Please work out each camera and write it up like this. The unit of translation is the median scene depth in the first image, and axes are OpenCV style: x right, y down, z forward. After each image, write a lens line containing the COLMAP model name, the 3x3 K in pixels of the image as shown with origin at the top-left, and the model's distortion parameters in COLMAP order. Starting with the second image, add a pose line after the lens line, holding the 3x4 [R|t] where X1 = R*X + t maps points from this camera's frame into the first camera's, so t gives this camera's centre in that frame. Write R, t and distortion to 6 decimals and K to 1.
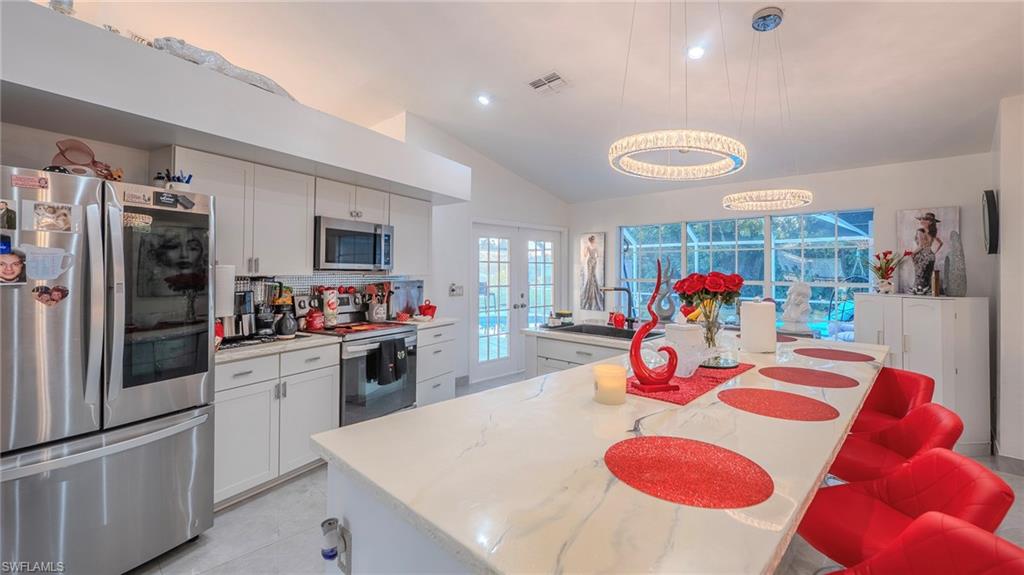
lens RADIAL K [[431.9, 0, 511.0], [0, 431.9, 272.1], [0, 0, 1]] dist [0.000037, 0.000075]
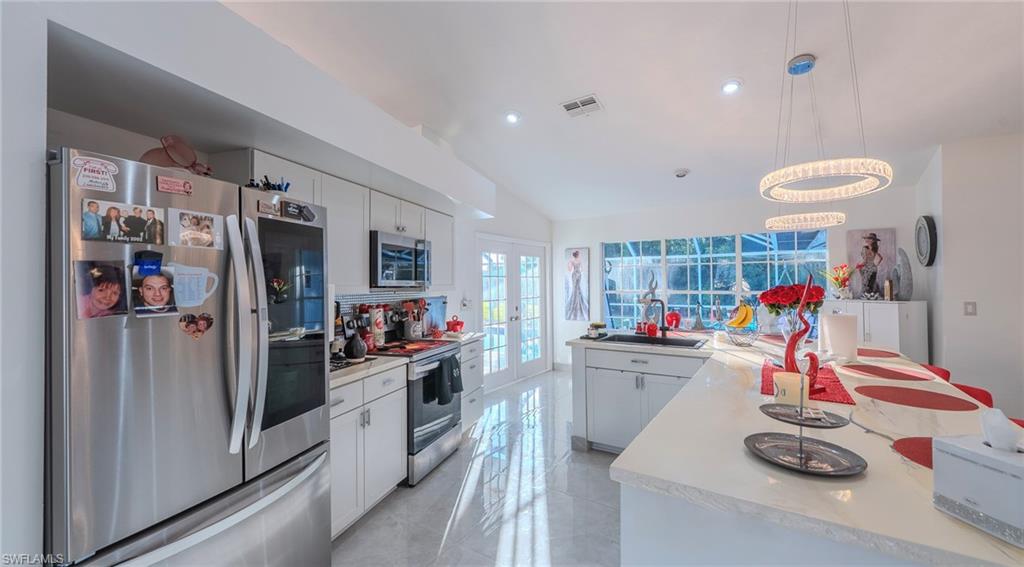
lens RADIAL K [[409.7, 0, 512.0], [0, 409.7, 283.5], [0, 0, 1]] dist [-0.000900, -0.000076]
pose [[0.980814, -0.013902, 0.194449, -0.312610], [0.014500, 0.999894, -0.001650, -0.007641], [-0.194406, 0.004438, 0.980911, 0.061344]]
